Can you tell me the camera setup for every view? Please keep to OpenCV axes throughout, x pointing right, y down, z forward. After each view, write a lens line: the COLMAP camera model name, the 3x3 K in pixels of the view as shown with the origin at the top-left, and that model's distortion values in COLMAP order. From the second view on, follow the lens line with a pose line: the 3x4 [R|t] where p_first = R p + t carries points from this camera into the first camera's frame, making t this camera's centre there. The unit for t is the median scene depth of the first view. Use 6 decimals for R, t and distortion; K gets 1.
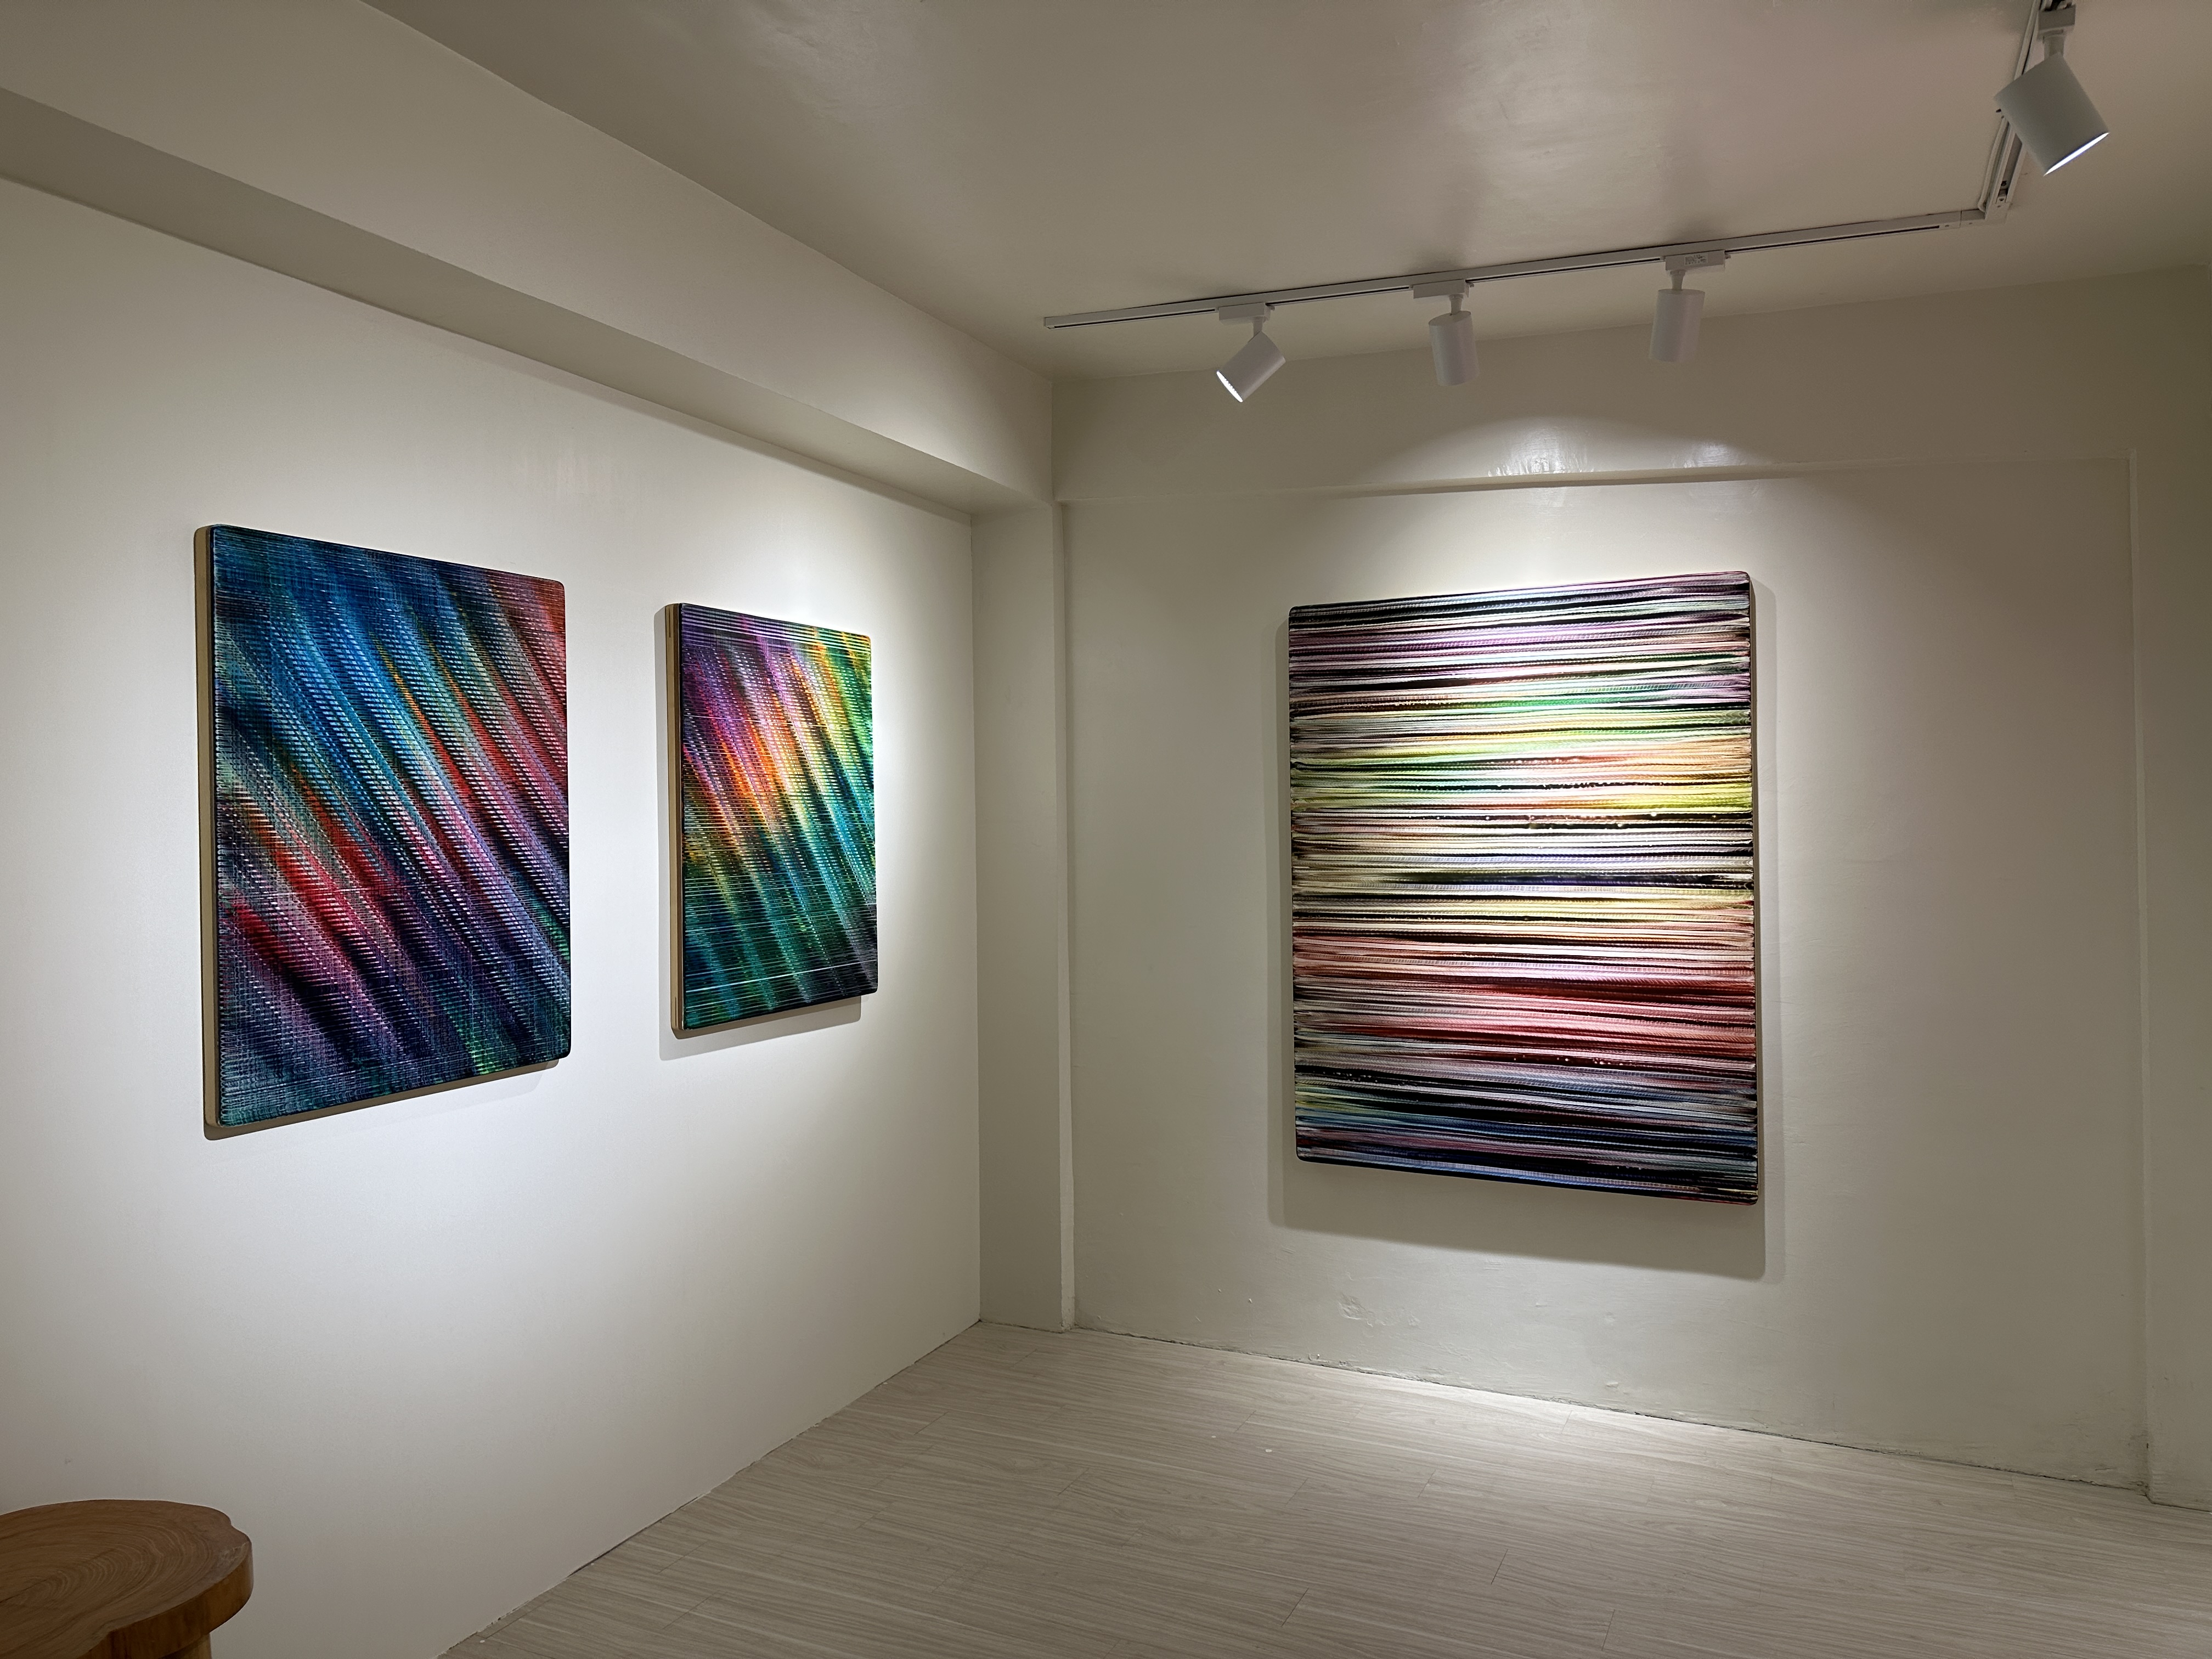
lens RADIAL K [[1549.4, 0, 1103.8], [0, 1549.4, 812.8], [0, 0, 1]] dist [0.162653, -0.238194]
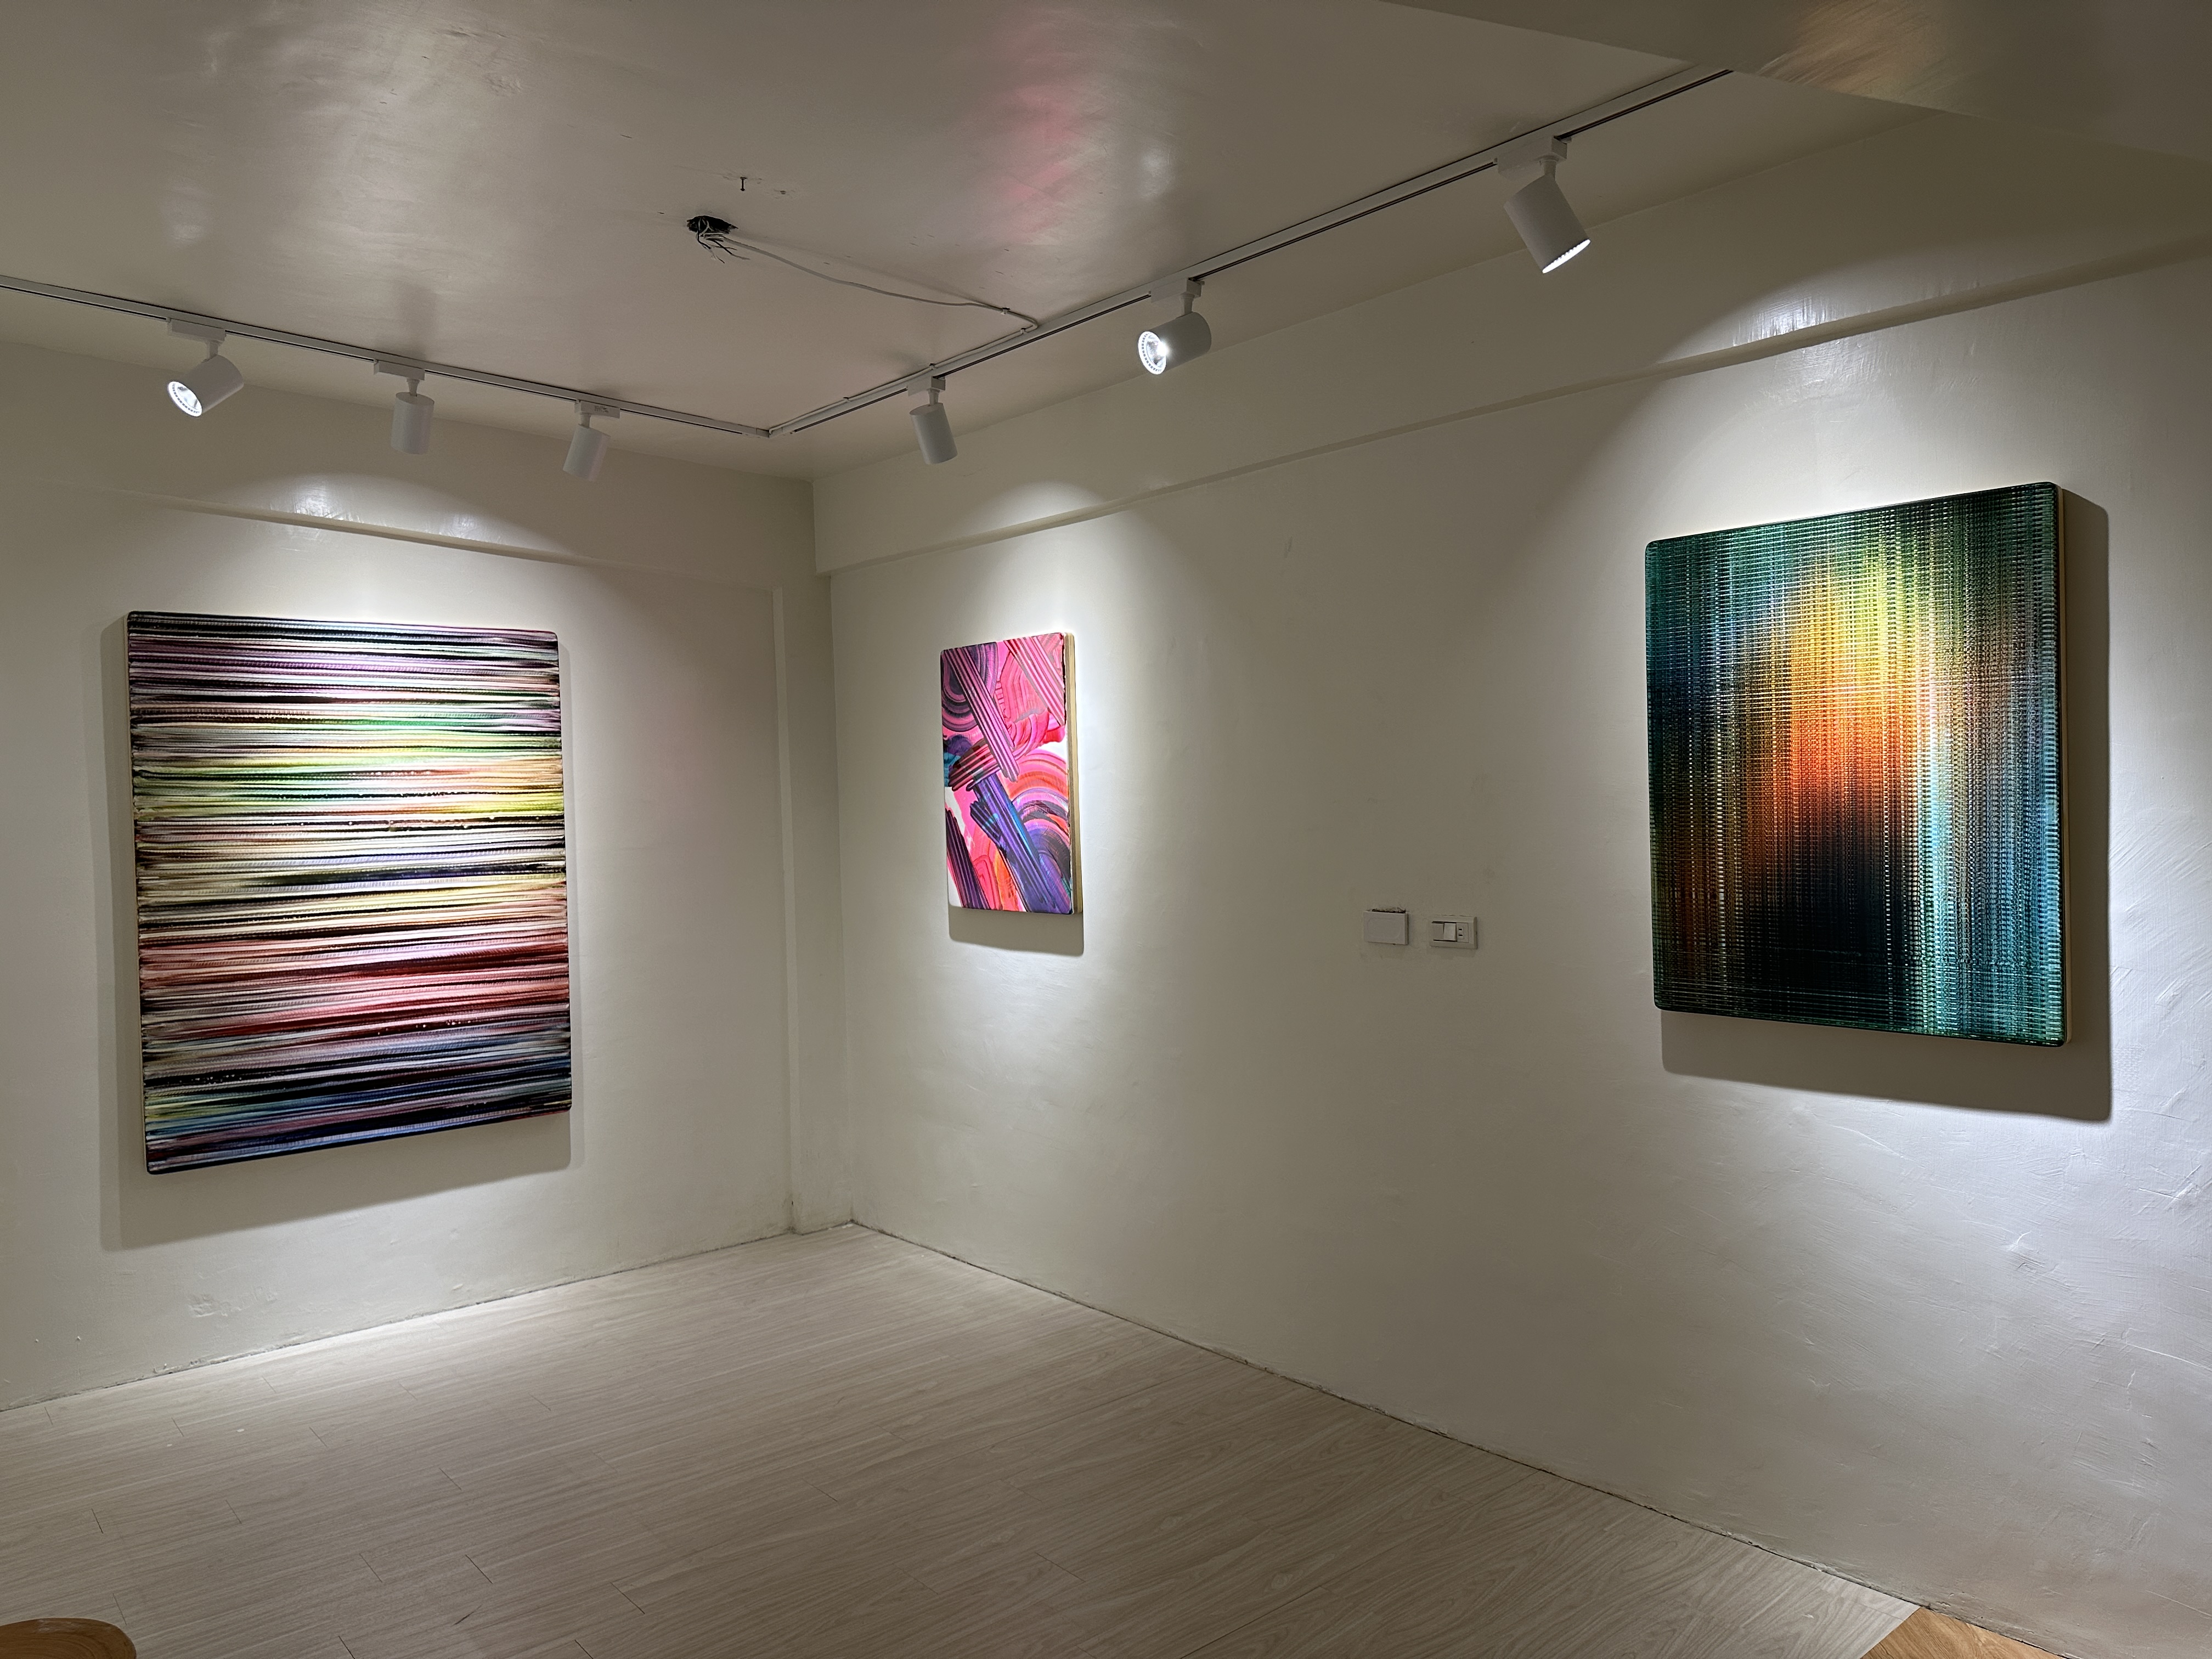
lens RADIAL K [[1549.4, 0, 1103.8], [0, 1549.4, 812.8], [0, 0, 1]] dist [0.162653, -0.238194]
pose [[0.417188, -0.008205, 0.908783, -0.567106], [0.022083, 0.999756, -0.001111, 0.009146], [-0.908552, 0.020532, 0.417268, 0.035487]]
